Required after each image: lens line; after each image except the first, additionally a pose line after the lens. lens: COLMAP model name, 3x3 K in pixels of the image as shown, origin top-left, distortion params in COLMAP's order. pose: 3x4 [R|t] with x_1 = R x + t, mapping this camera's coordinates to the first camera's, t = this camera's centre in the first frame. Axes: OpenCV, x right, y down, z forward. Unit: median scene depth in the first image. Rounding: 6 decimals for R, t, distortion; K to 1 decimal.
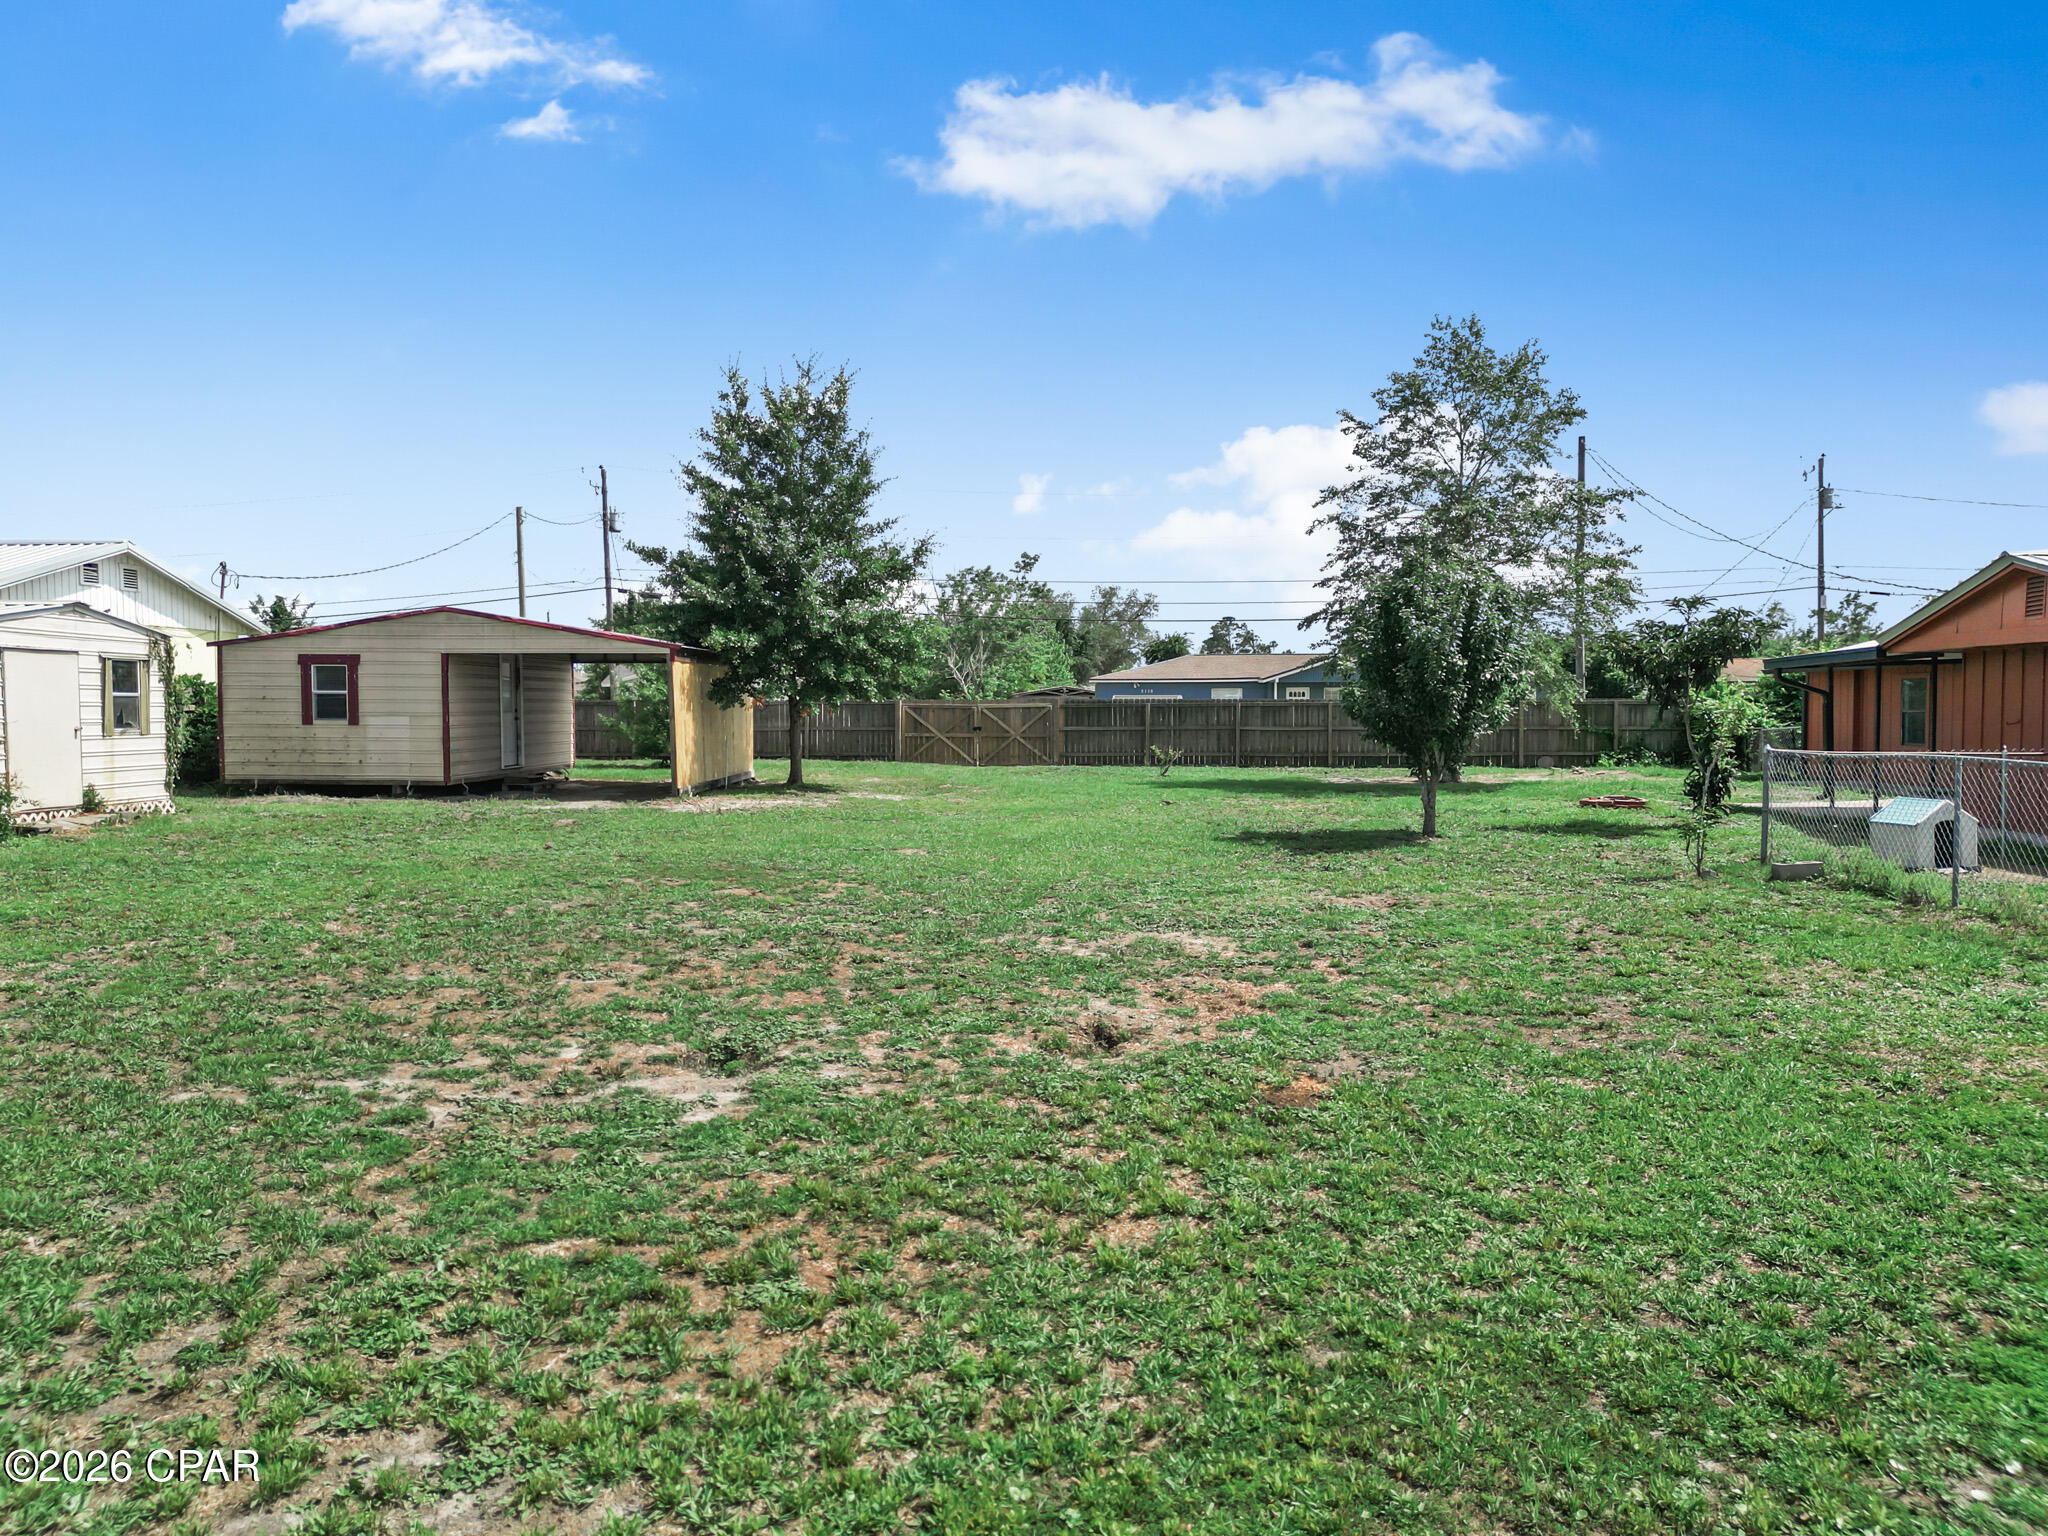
lens RADIAL K [[1444.1, 0, 1024.0], [0, 1444.1, 768.0], [0, 0, 1]] dist [0.082138, -0.082328]
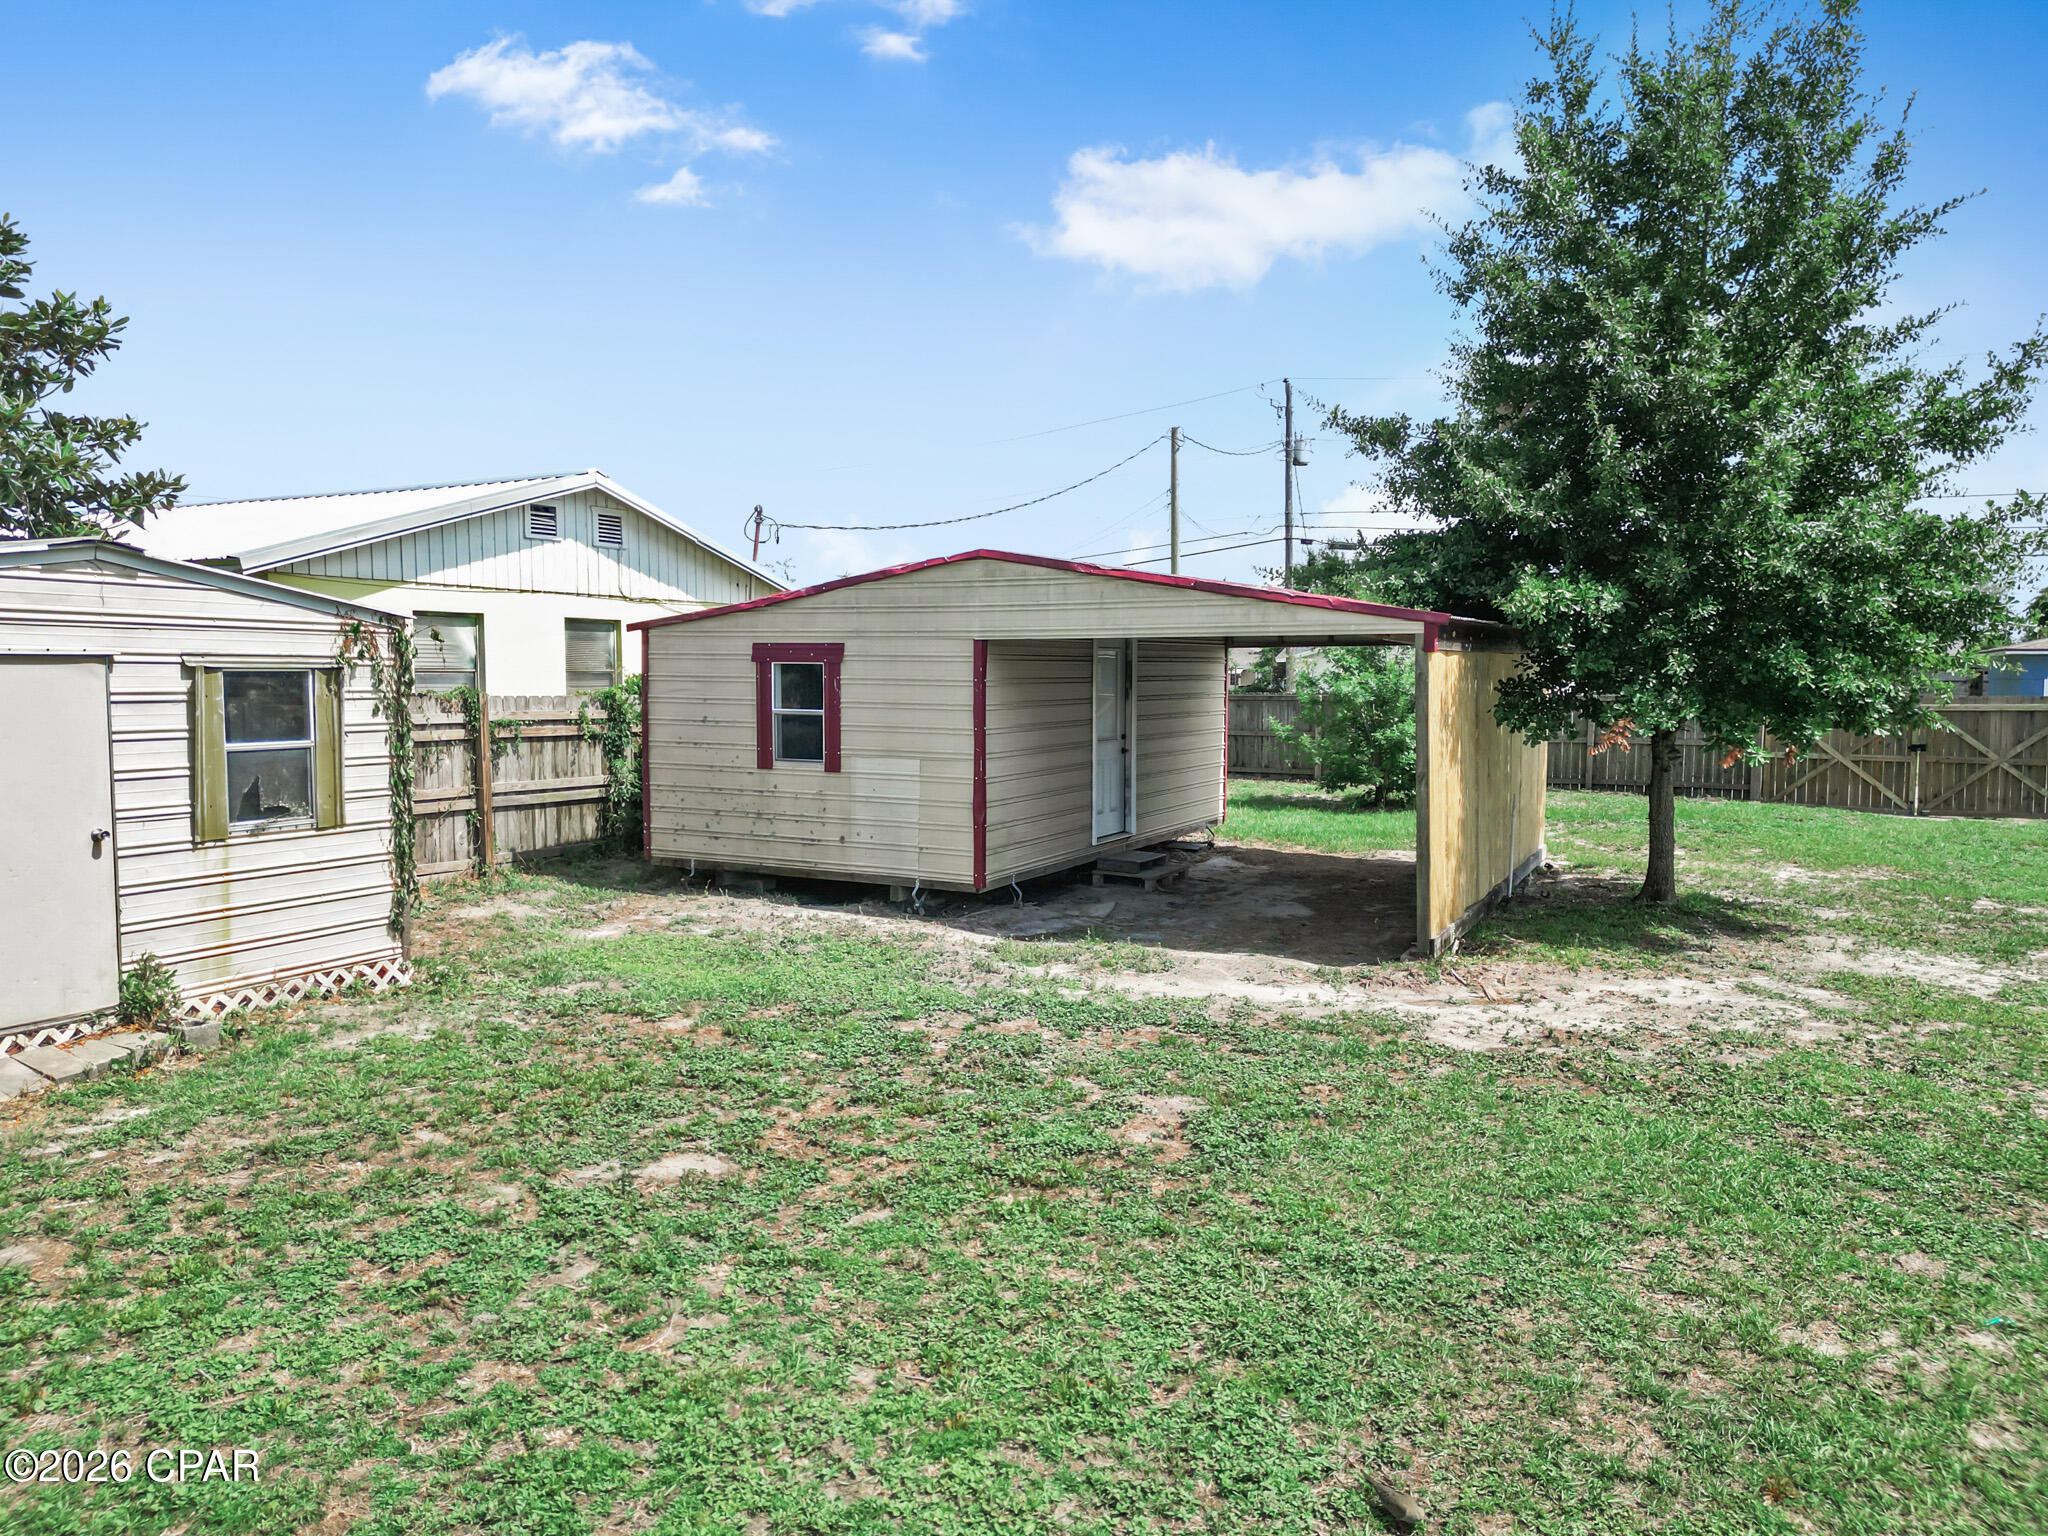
lens RADIAL K [[1444.1, 0, 1024.0], [0, 1444.1, 768.0], [0, 0, 1]] dist [0.082138, -0.082328]
pose [[0.897967, 0.031149, -0.438960, -0.155372], [-0.020521, 0.999371, 0.028937, -0.047655], [0.439585, -0.016976, 0.898041, 0.541629]]
